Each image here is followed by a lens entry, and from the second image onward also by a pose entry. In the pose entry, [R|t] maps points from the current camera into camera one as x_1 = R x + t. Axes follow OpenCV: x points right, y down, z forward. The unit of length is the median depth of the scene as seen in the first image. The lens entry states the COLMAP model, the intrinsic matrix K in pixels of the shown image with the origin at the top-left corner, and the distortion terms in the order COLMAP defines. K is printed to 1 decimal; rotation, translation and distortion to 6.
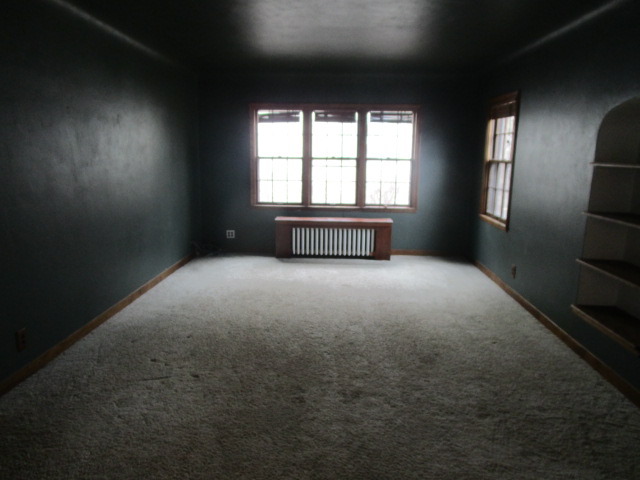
lens RADIAL K [[459.2, 0, 315.9], [0, 459.2, 242.9], [0, 0, 1]] dist [-0.013870, 0.007761]
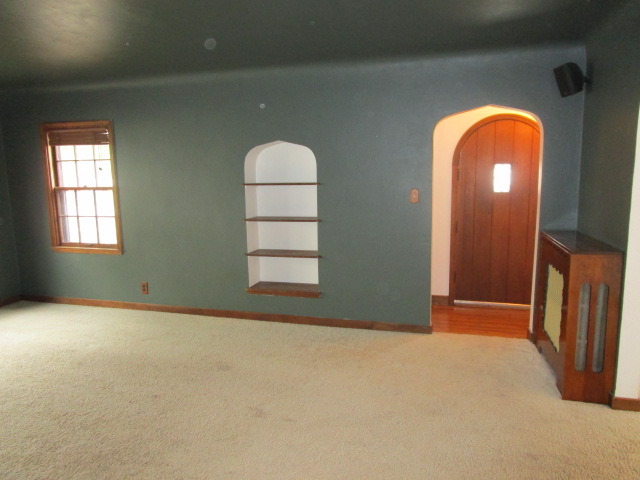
lens RADIAL K [[459.2, 0, 315.9], [0, 459.2, 242.9], [0, 0, 1]] dist [-0.013870, 0.007761]
pose [[0.179199, -0.146010, 0.972918, -0.589790], [0.202358, 0.973250, 0.108788, -0.087035], [-0.962777, 0.177383, 0.203951, 0.421552]]
